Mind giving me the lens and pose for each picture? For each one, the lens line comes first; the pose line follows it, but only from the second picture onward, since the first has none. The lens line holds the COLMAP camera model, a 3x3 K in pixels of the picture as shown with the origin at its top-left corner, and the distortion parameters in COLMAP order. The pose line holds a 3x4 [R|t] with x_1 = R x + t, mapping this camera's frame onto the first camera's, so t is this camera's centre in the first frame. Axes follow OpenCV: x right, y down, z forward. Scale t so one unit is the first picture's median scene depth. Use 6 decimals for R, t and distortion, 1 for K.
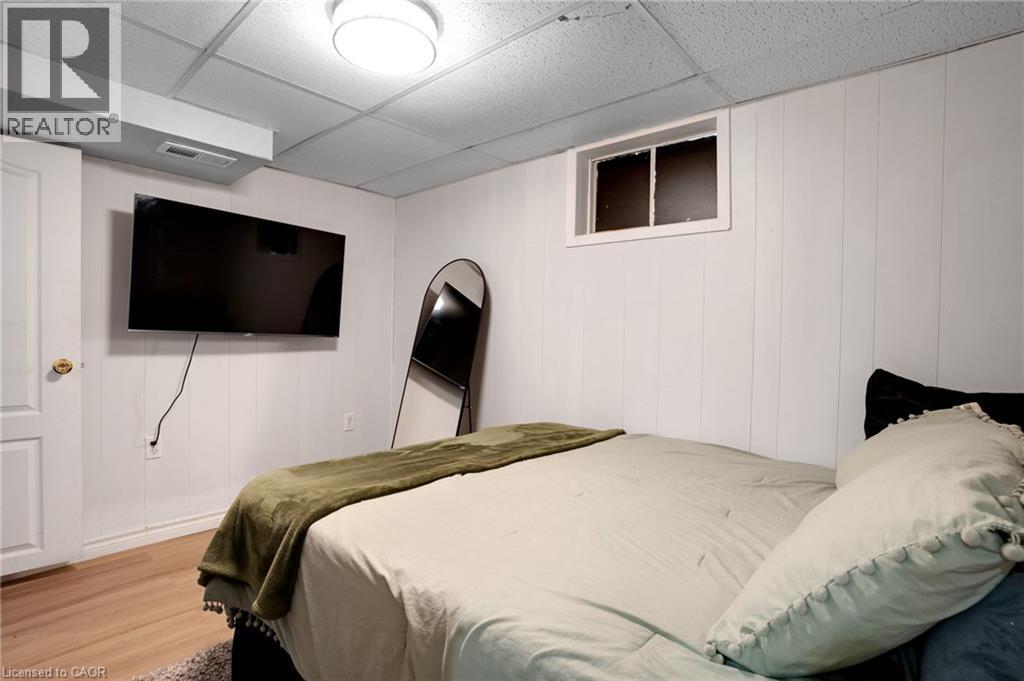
lens RADIAL K [[496.0, 0, 514.2], [0, 496.0, 338.2], [0, 0, 1]] dist [-0.049652, 0.009064]
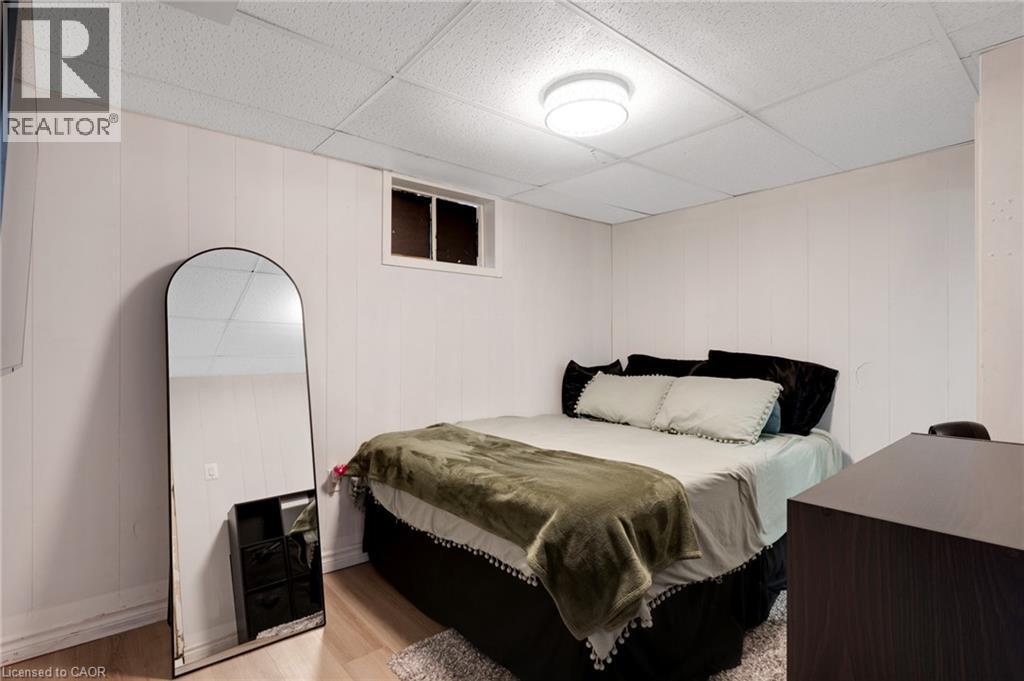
lens RADIAL K [[496.0, 0, 514.4], [0, 496.0, 345.4], [0, 0, 1]] dist [-0.049652, 0.009064]
pose [[0.162002, -0.021449, 0.986557, -0.932225], [0.013057, 0.999723, 0.019591, -0.033151], [-0.986704, 0.009708, 0.162237, 0.601394]]
